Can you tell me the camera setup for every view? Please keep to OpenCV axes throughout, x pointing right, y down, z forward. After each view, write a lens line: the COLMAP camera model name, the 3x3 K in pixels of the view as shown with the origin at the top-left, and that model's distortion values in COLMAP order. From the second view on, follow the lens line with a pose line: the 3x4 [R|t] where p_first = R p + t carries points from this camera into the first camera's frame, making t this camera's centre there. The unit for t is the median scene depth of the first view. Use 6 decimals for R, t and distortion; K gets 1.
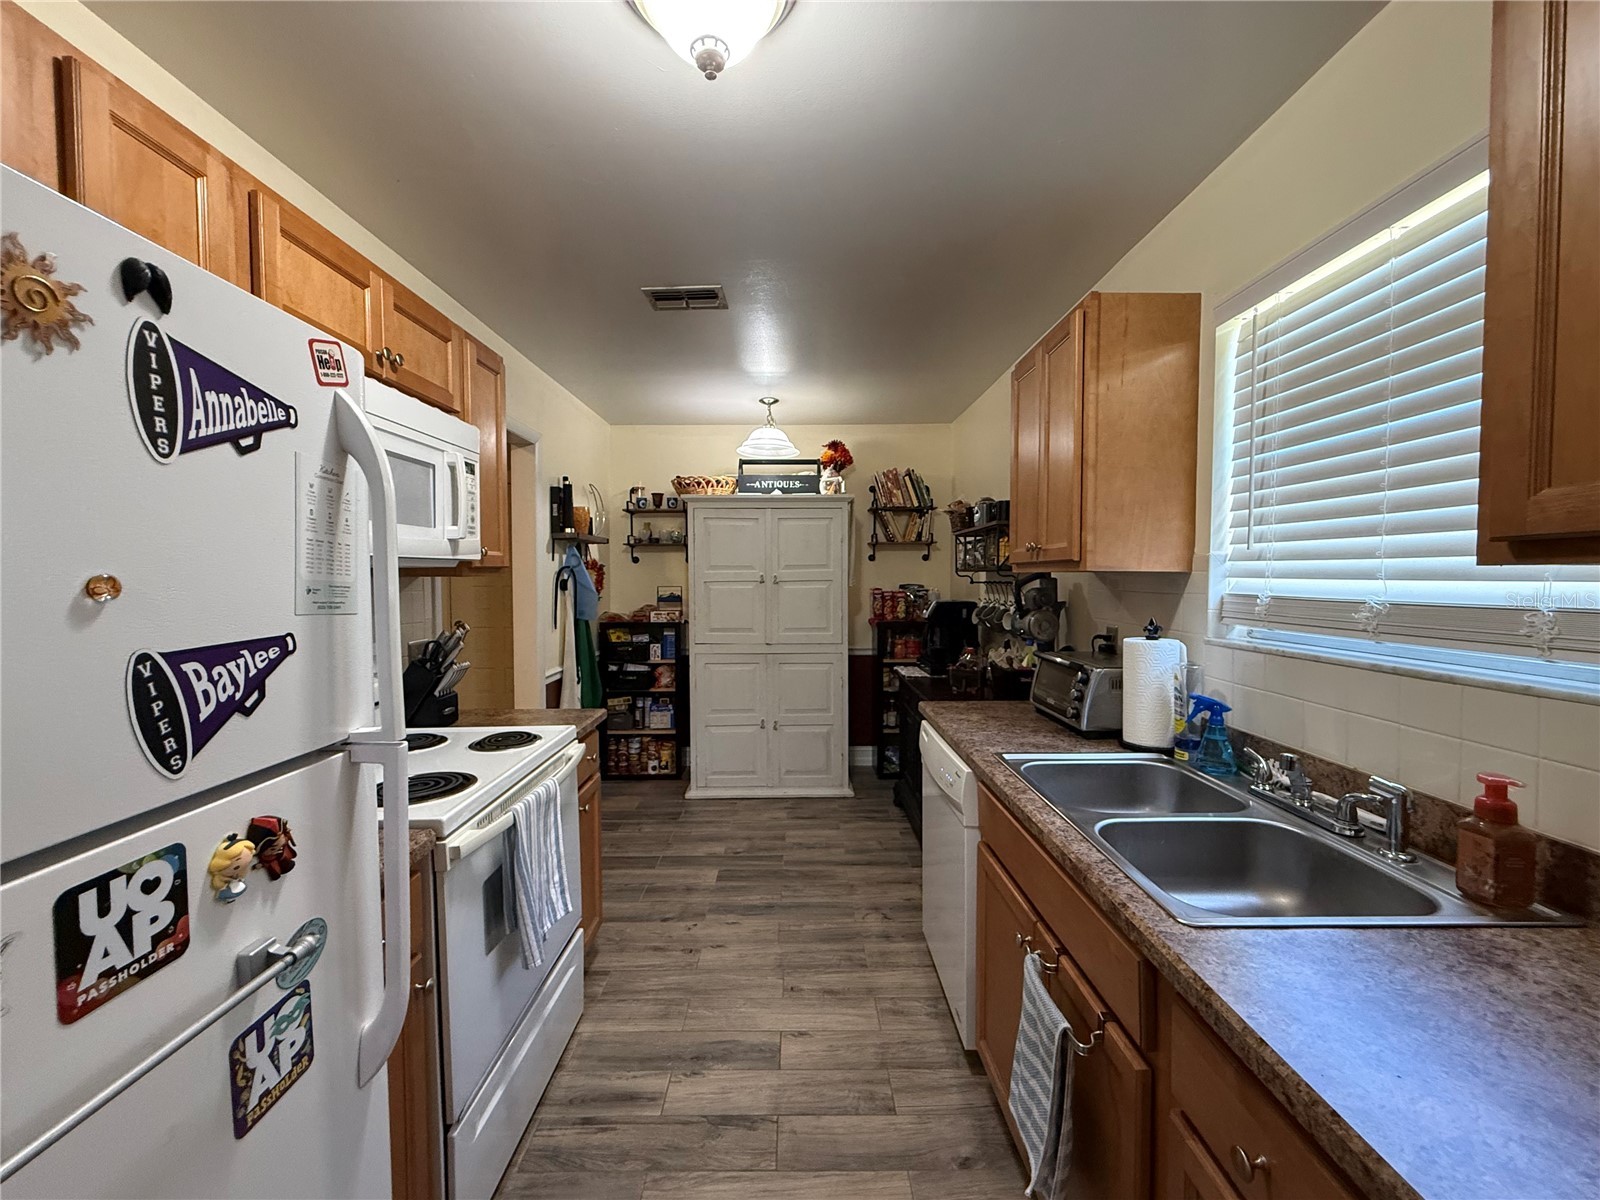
lens RADIAL K [[634.8, 0, 799.2], [0, 634.8, 595.8], [0, 0, 1]] dist [-0.001857, 0.000560]
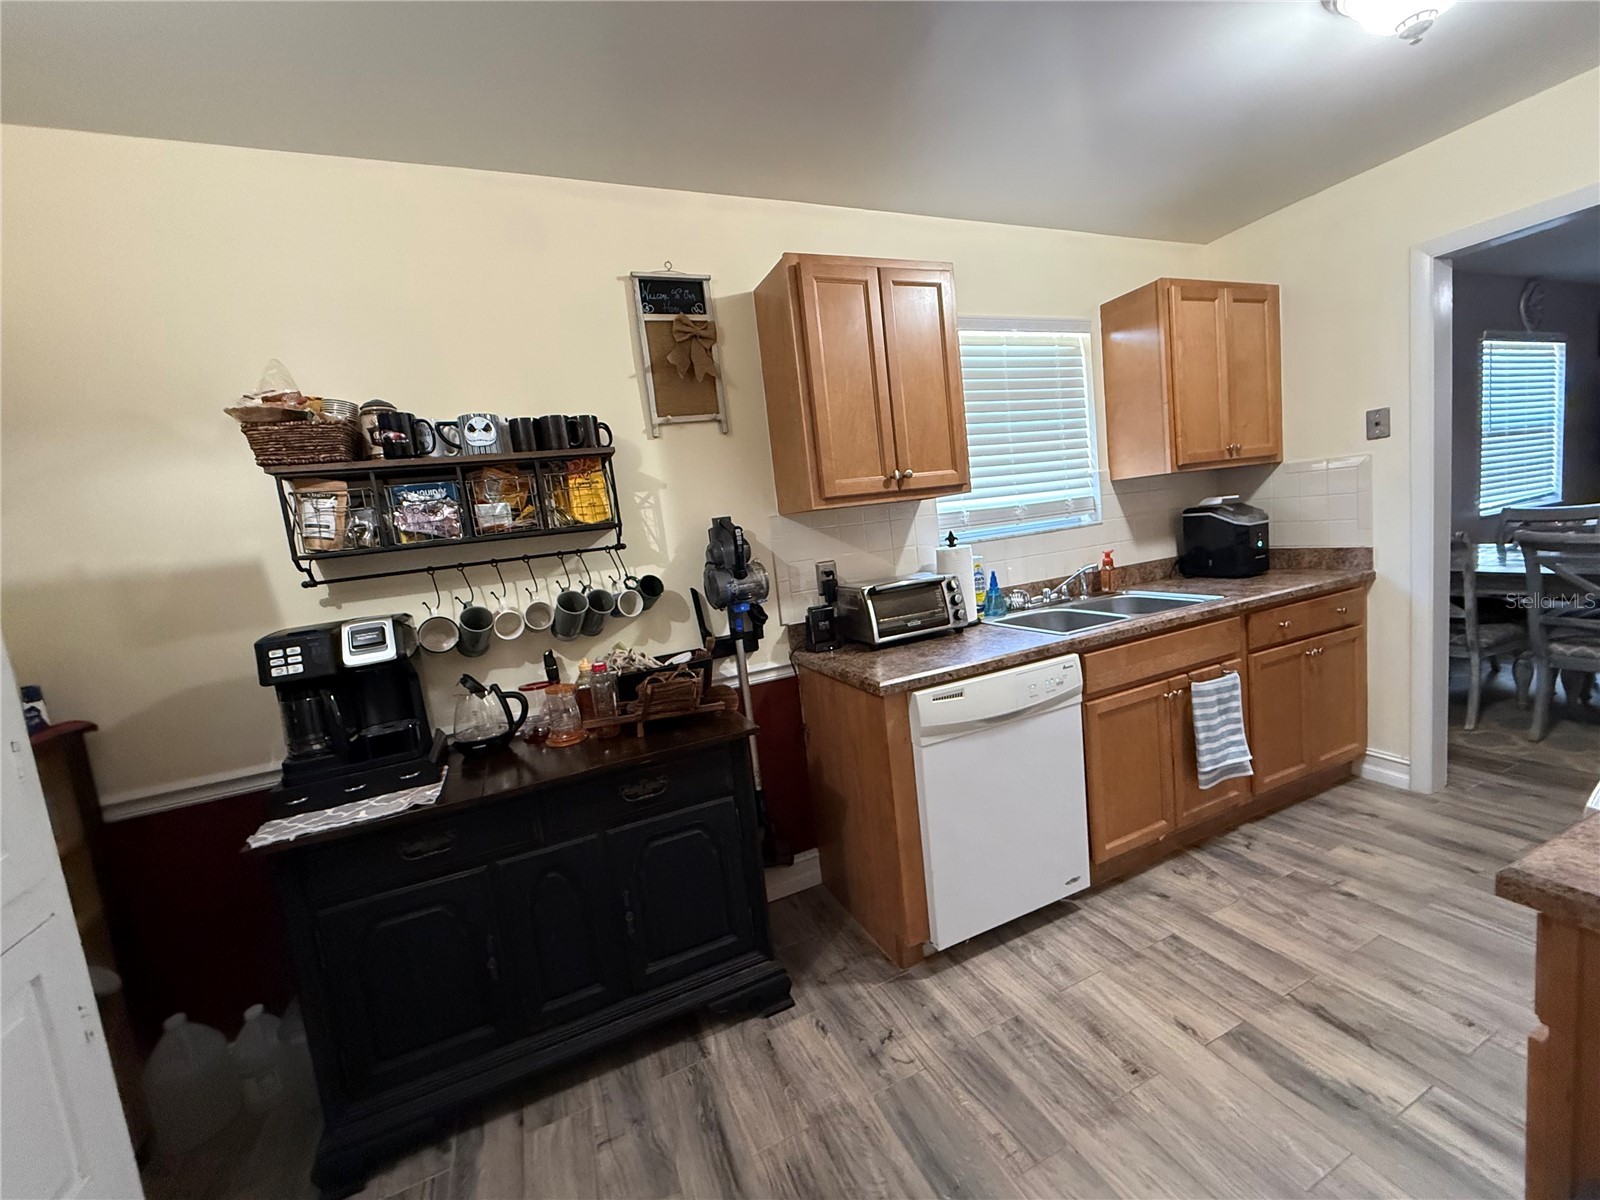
lens RADIAL K [[634.8, 0, 799.2], [0, 634.8, 595.8], [0, 0, 1]] dist [-0.001857, 0.000560]
pose [[-0.385280, -0.058191, 0.920963, -0.638595], [0.142329, 0.982320, 0.121611, -0.045334], [-0.911758, 0.177934, -0.370186, 1.990475]]
